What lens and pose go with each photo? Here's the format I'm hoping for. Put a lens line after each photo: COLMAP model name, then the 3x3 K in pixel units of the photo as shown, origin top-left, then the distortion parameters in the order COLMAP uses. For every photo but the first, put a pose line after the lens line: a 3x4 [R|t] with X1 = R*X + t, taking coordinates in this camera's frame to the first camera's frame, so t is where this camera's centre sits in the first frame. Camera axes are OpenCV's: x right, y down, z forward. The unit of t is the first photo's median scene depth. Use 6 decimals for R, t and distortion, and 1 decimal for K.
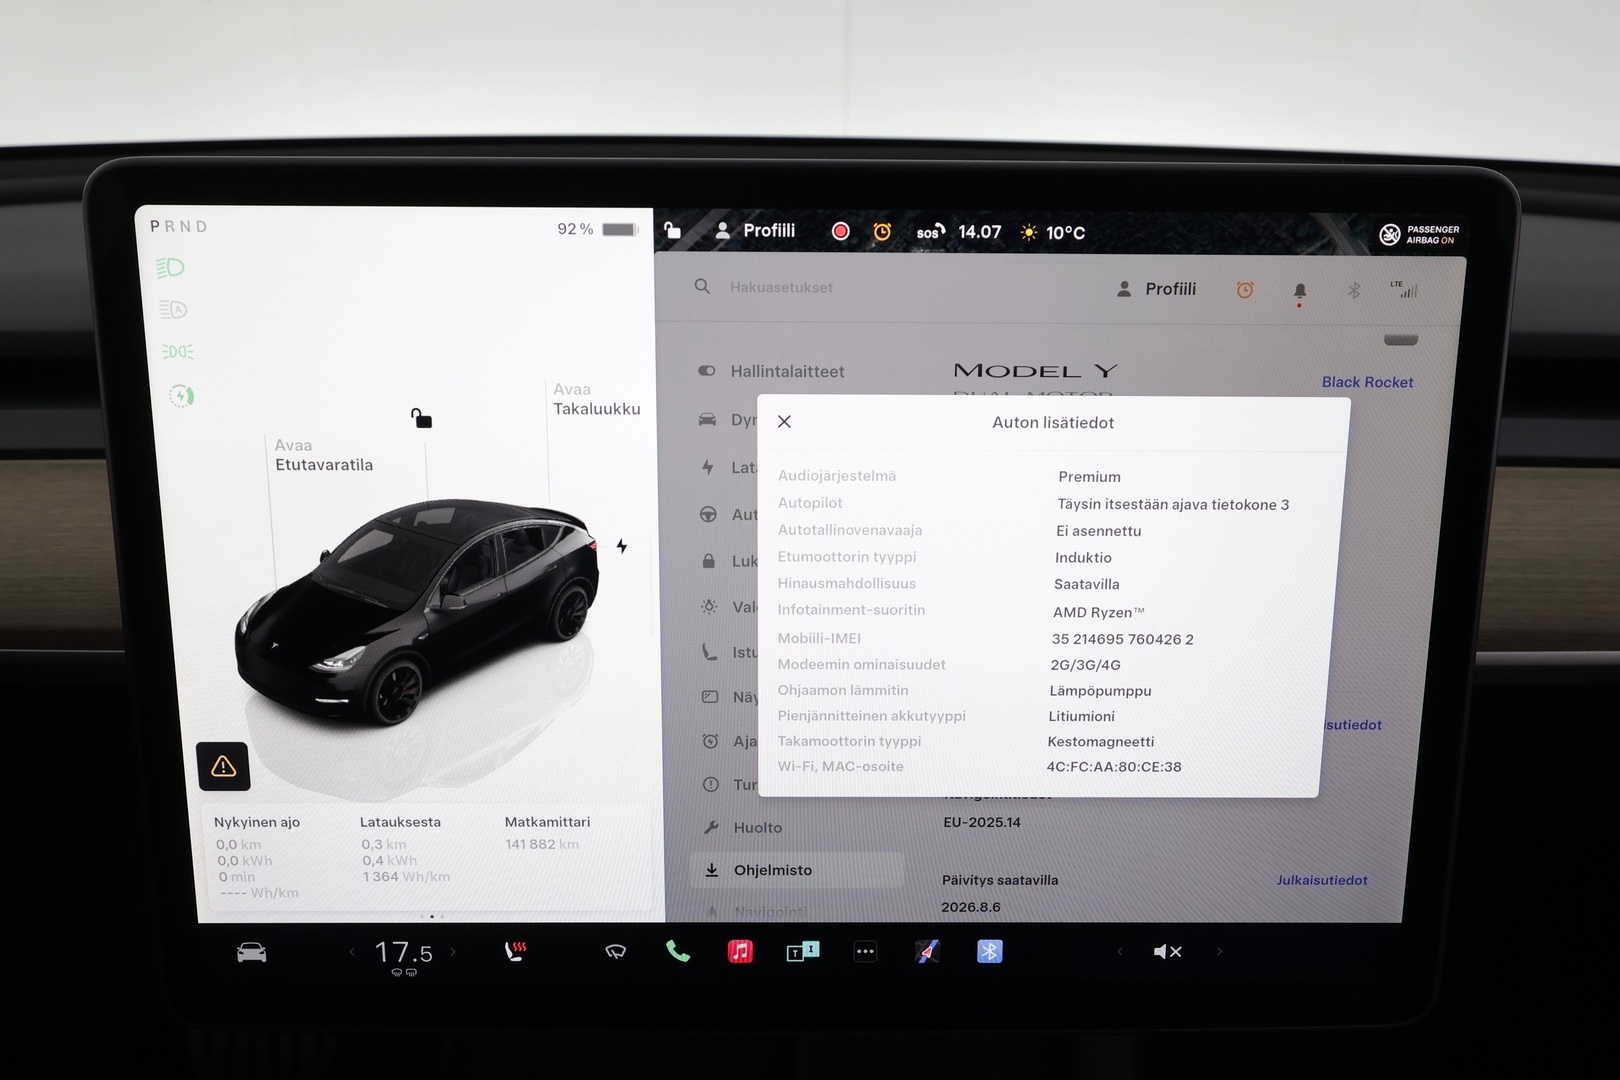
lens RADIAL K [[1202.8, 0, 810.1], [0, 1202.8, 539.3], [0, 0, 1]] dist [0.002032, 0.002024]
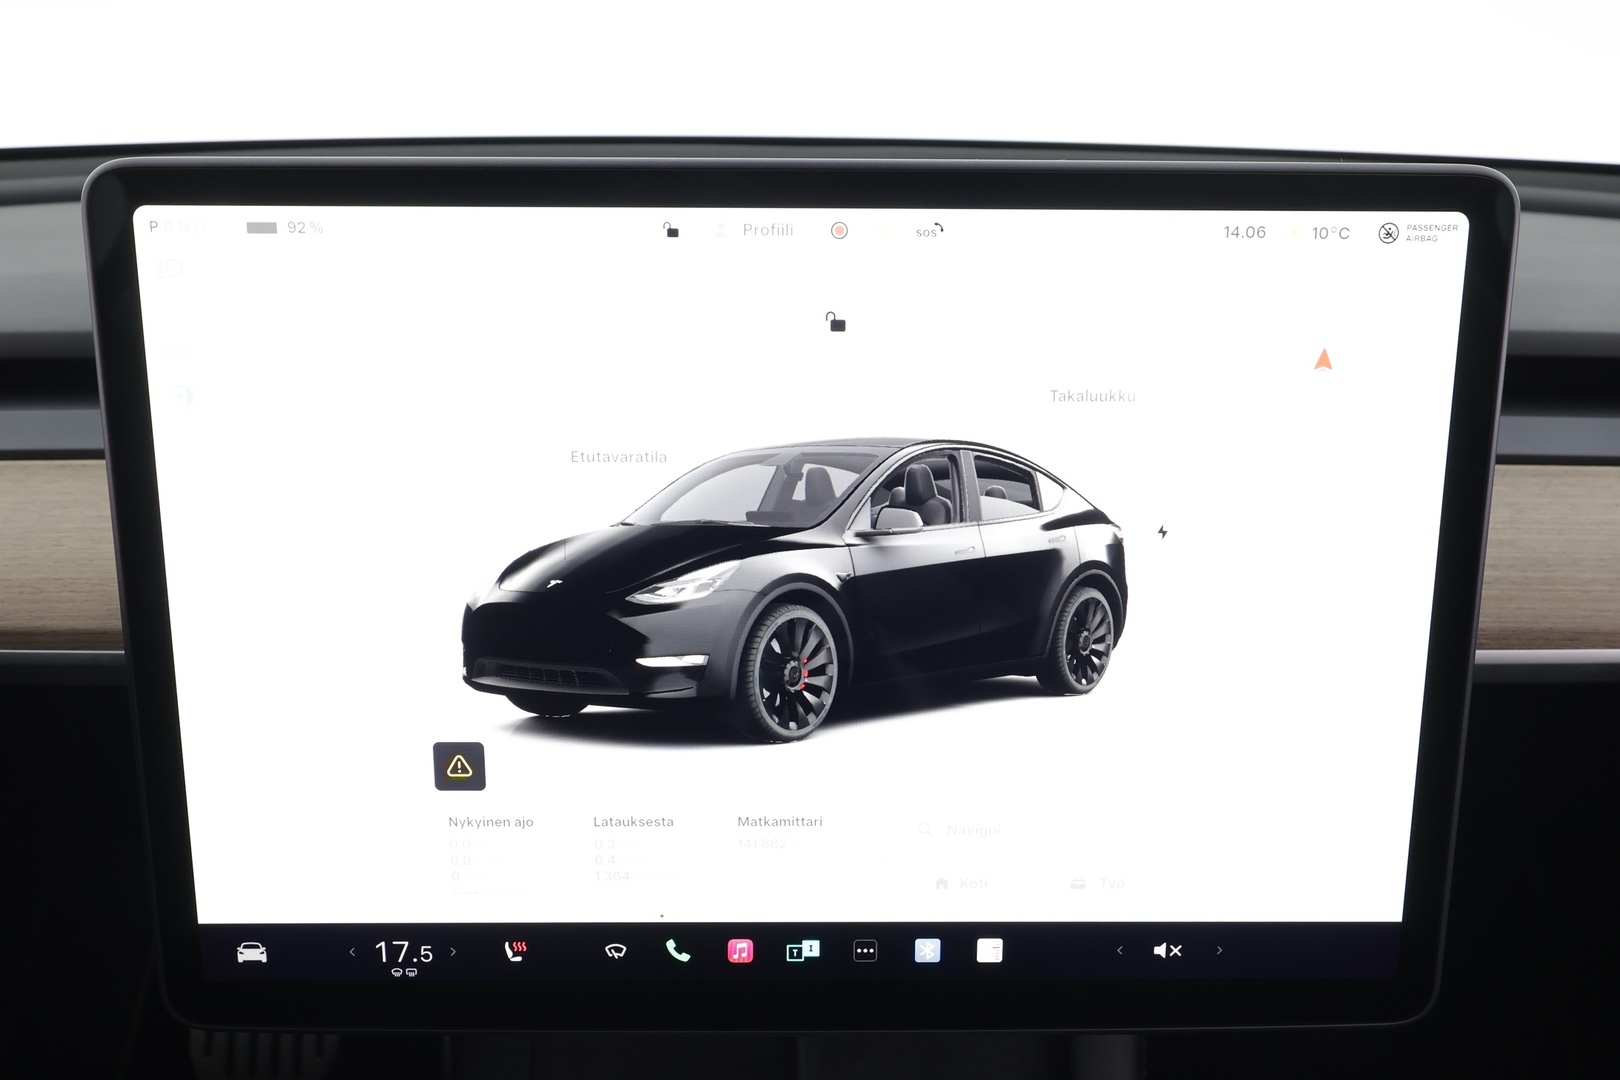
lens RADIAL K [[1201.7, 0, 784.6], [0, 1201.7, 540.2], [0, 0, 1]] dist [0.000190, 0.004024]
pose [[0.999999, -0.001650, -0.000368, -1.086407], [0.001651, 0.999998, 0.000764, 0.017646], [0.000366, -0.000765, 1.000000, 0.071859]]
